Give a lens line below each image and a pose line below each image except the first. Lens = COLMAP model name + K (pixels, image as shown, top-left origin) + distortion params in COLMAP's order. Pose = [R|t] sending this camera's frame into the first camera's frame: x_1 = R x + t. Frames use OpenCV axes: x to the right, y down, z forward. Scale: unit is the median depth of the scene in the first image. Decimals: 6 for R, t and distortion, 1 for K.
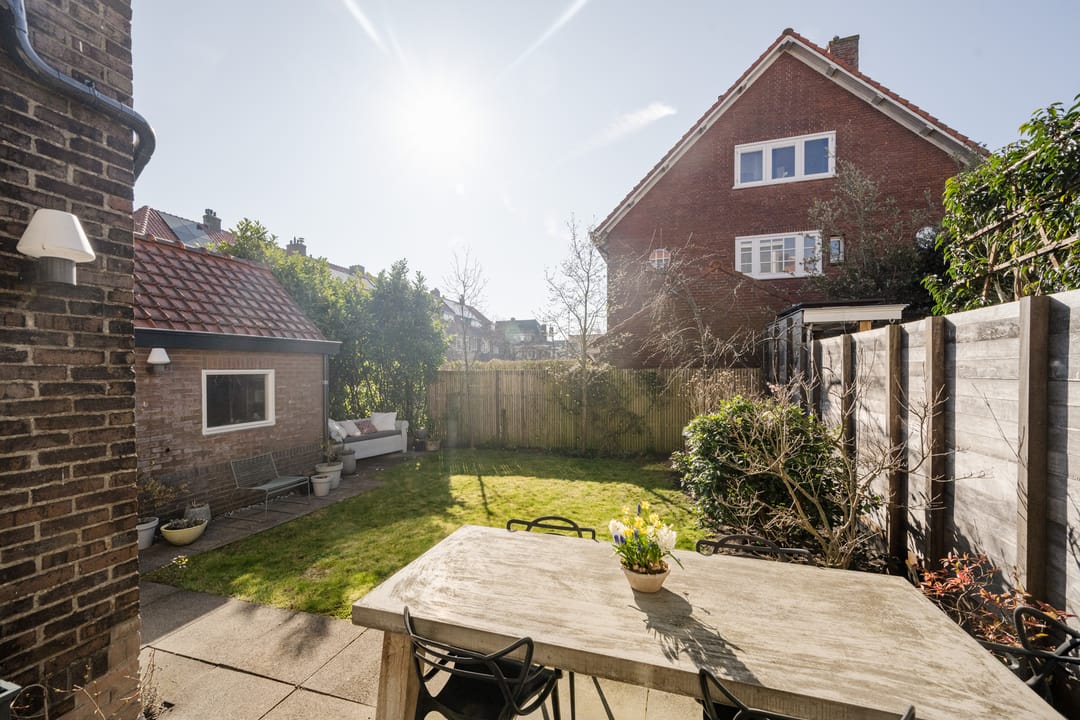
lens RADIAL K [[442.6, 0, 529.8], [0, 442.6, 364.6], [0, 0, 1]] dist [0.000206, 0.000027]
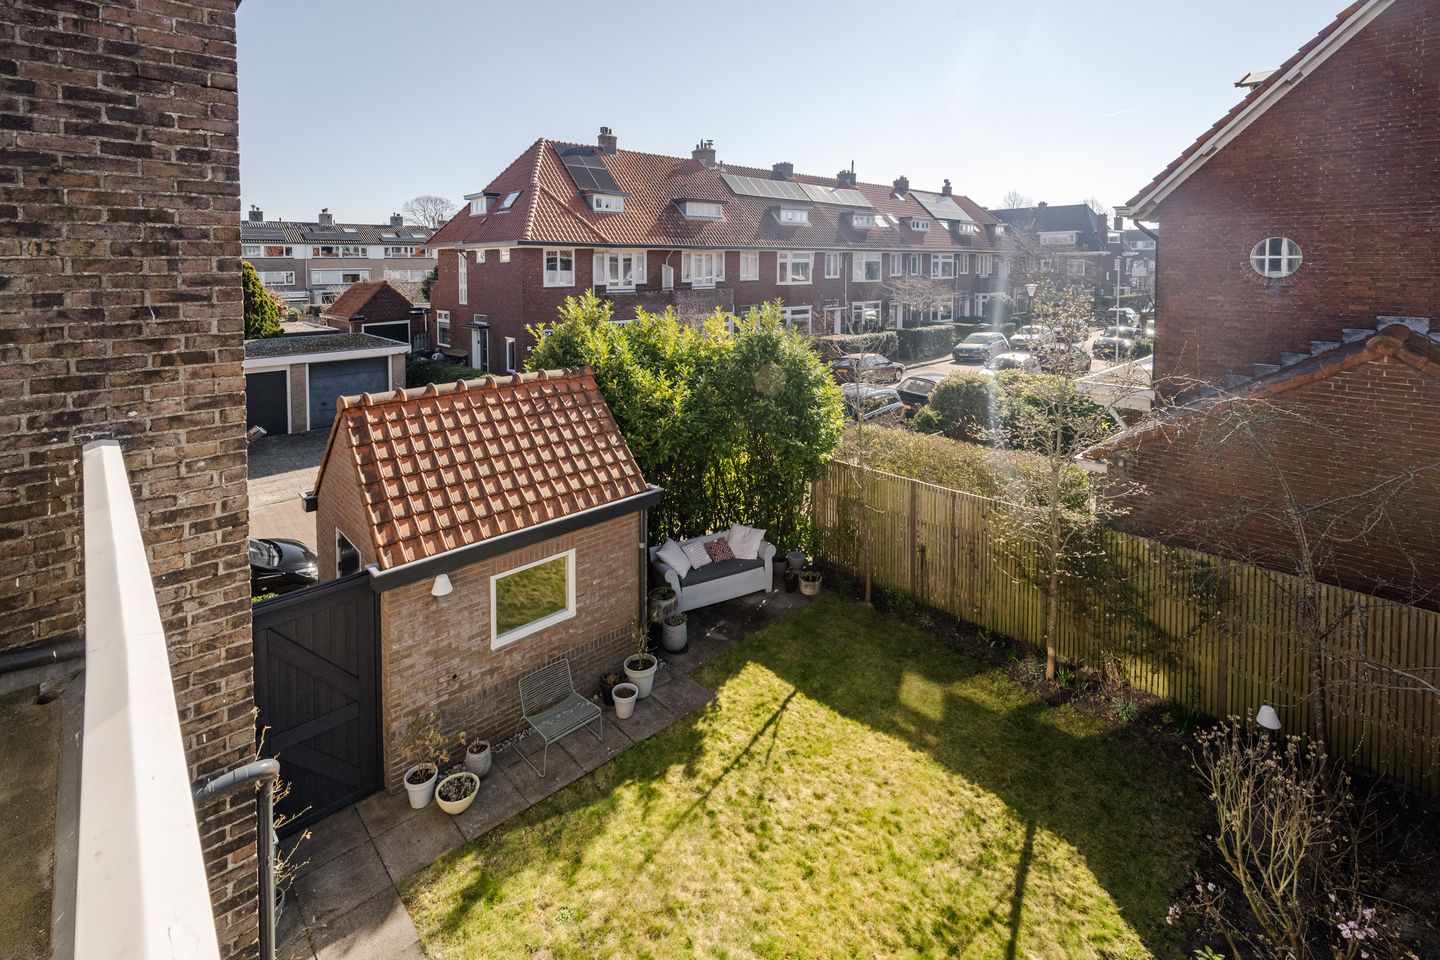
lens RADIAL K [[675.1, 0, 711.4], [0, 675.1, 282.6], [0, 0, 1]] dist [-0.000473, -0.000024]
pose [[0.876556, 0.019462, -0.480907, 0.154419], [-0.007384, 0.999608, 0.026993, -0.347231], [0.481244, -0.020110, 0.876356, 0.031309]]
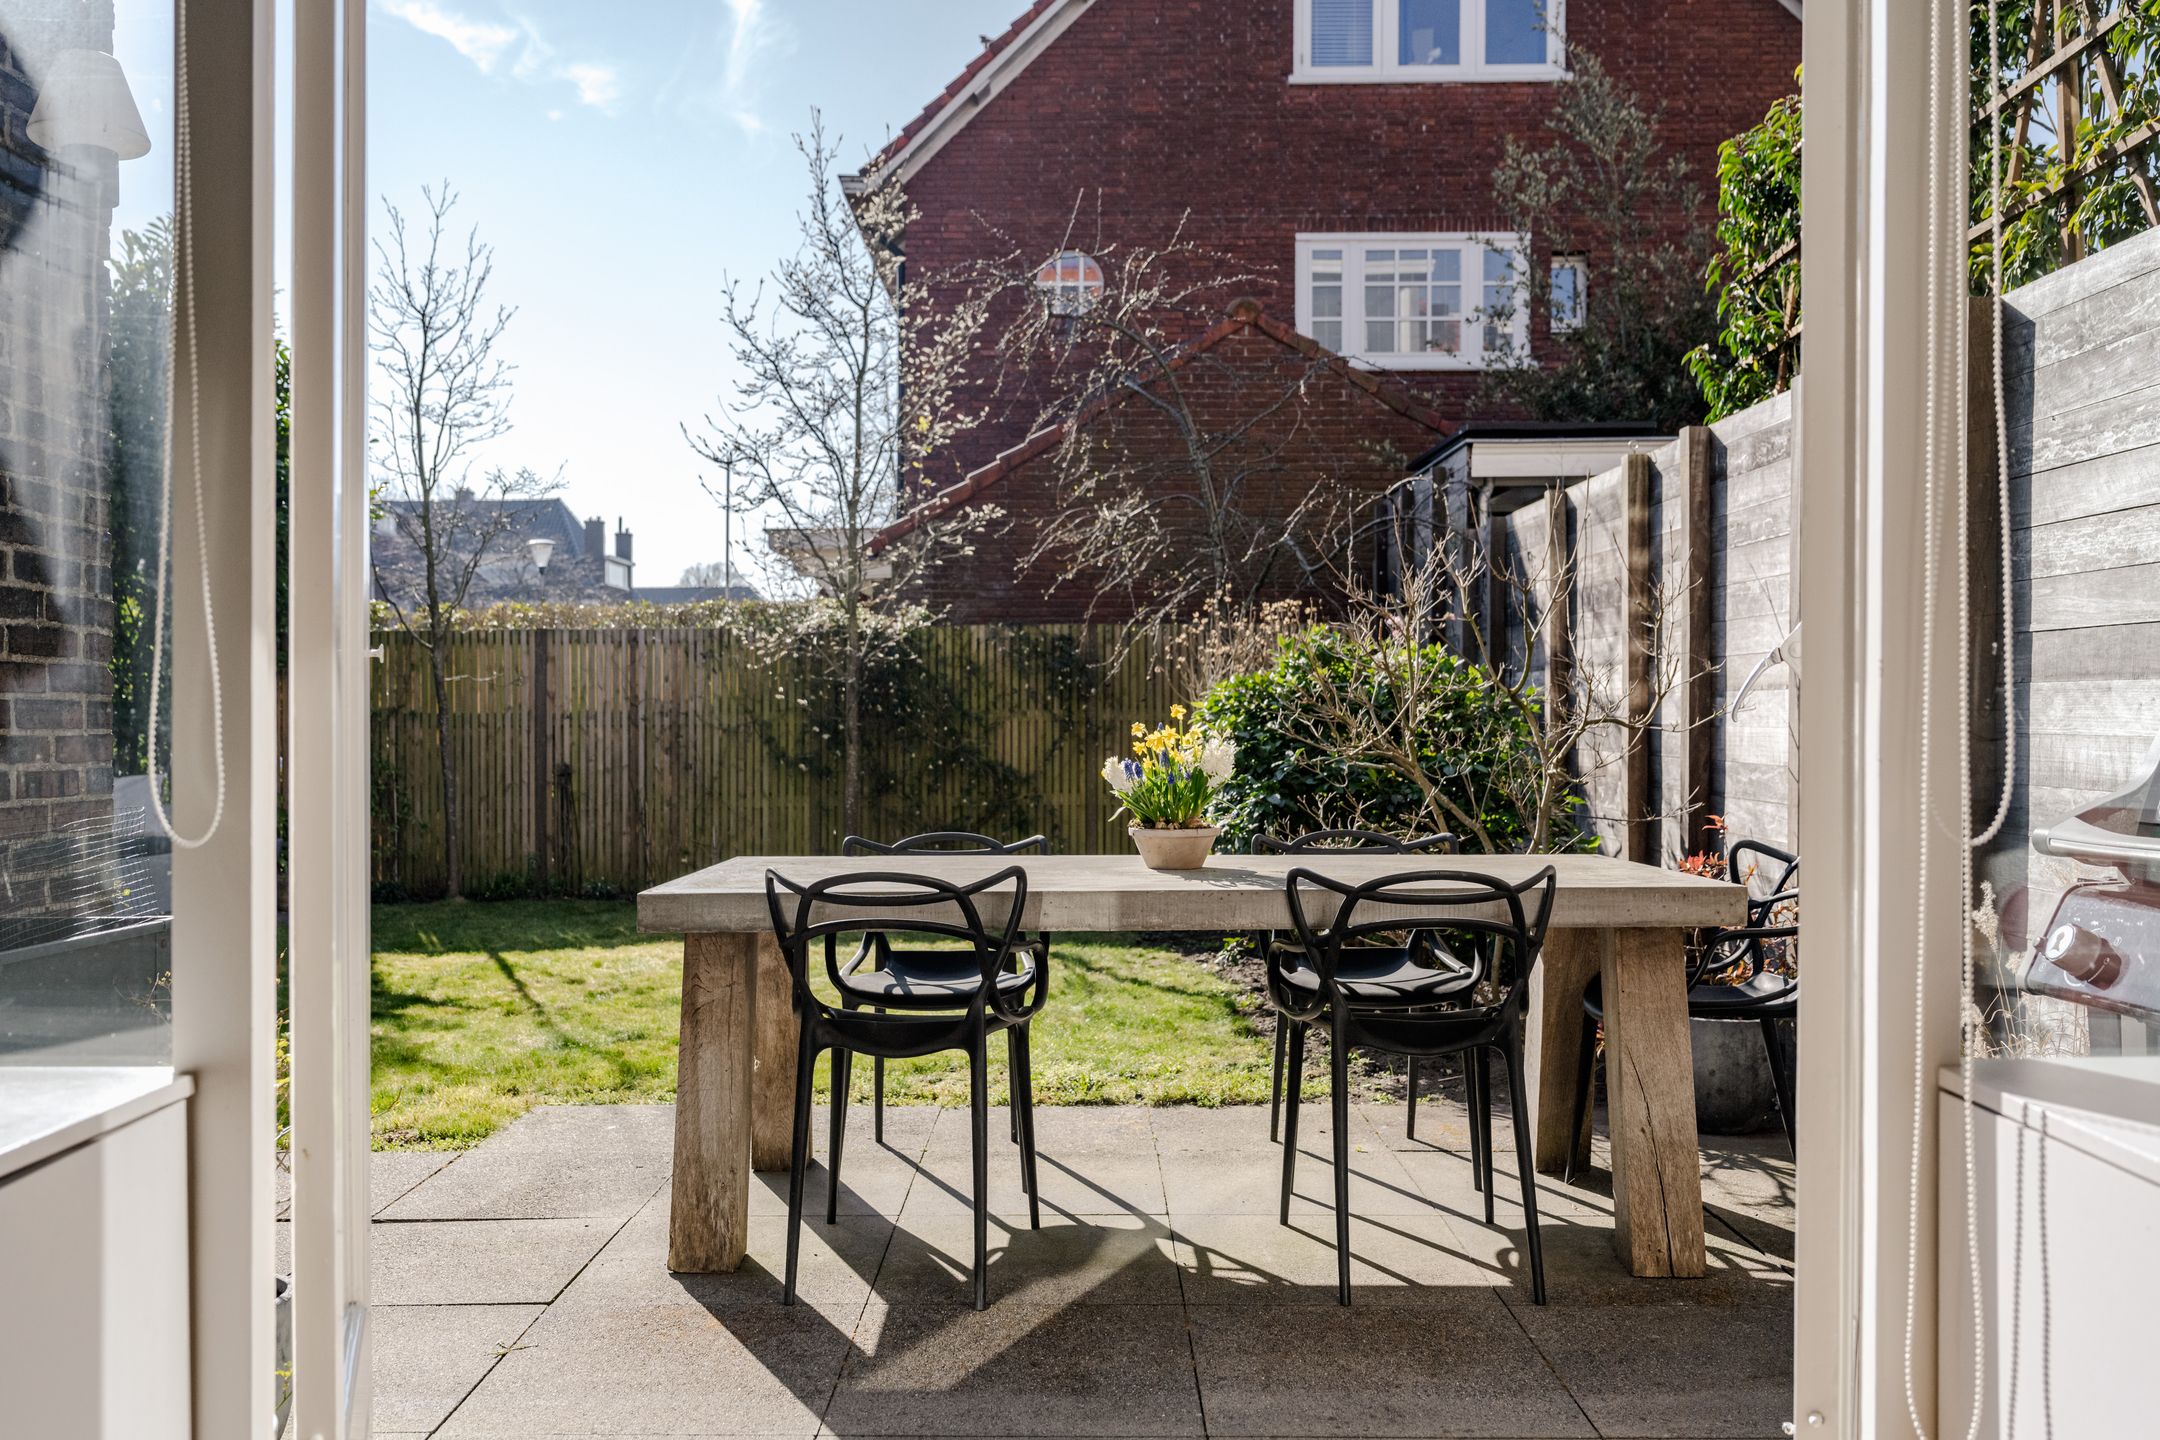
lens RADIAL K [[1684.6, 0, 1074.9], [0, 1684.6, 677.6], [0, 0, 1]] dist [0.003570, 0.001418]
pose [[0.952425, 0.001460, 0.304768, -0.089686], [-0.001258, 0.999999, -0.000860, 0.052232], [-0.304769, 0.000435, 0.952426, -0.169943]]
